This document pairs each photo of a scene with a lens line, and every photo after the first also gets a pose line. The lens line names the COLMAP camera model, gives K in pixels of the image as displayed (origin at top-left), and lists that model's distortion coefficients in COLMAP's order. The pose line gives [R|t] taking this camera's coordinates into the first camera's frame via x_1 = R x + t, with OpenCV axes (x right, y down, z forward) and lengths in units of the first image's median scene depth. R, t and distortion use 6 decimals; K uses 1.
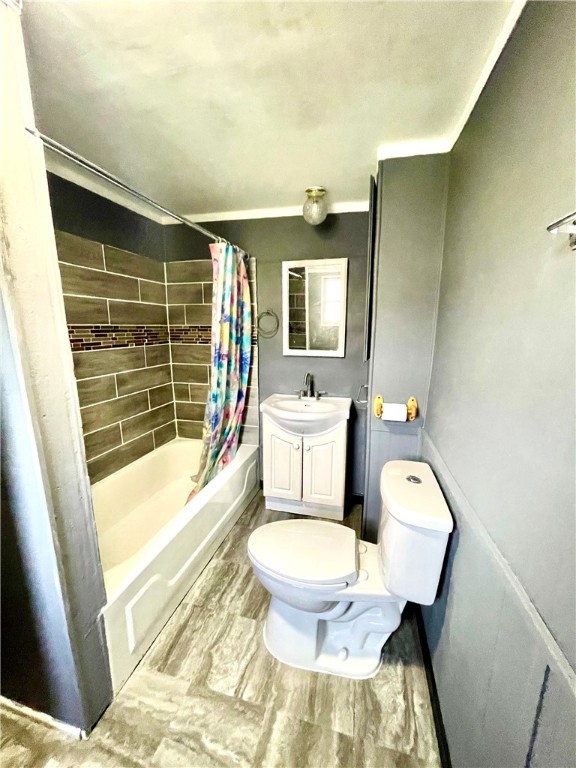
lens RADIAL K [[309.2, 0, 289.3], [0, 309.2, 385.4], [0, 0, 1]] dist [-0.000381, -0.000096]
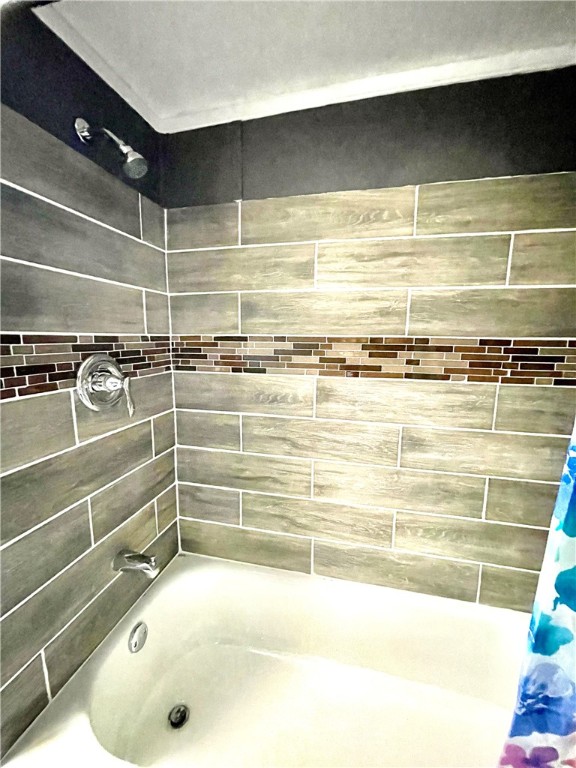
lens RADIAL K [[309.2, 0, 290.0], [0, 309.2, 384.0], [0, 0, 1]] dist [-0.000381, -0.000096]
pose [[0.037203, 0.141687, -0.989212, -0.039089], [-0.203283, 0.970273, 0.131329, -0.140382], [0.978413, 0.196204, 0.064900, 0.759390]]
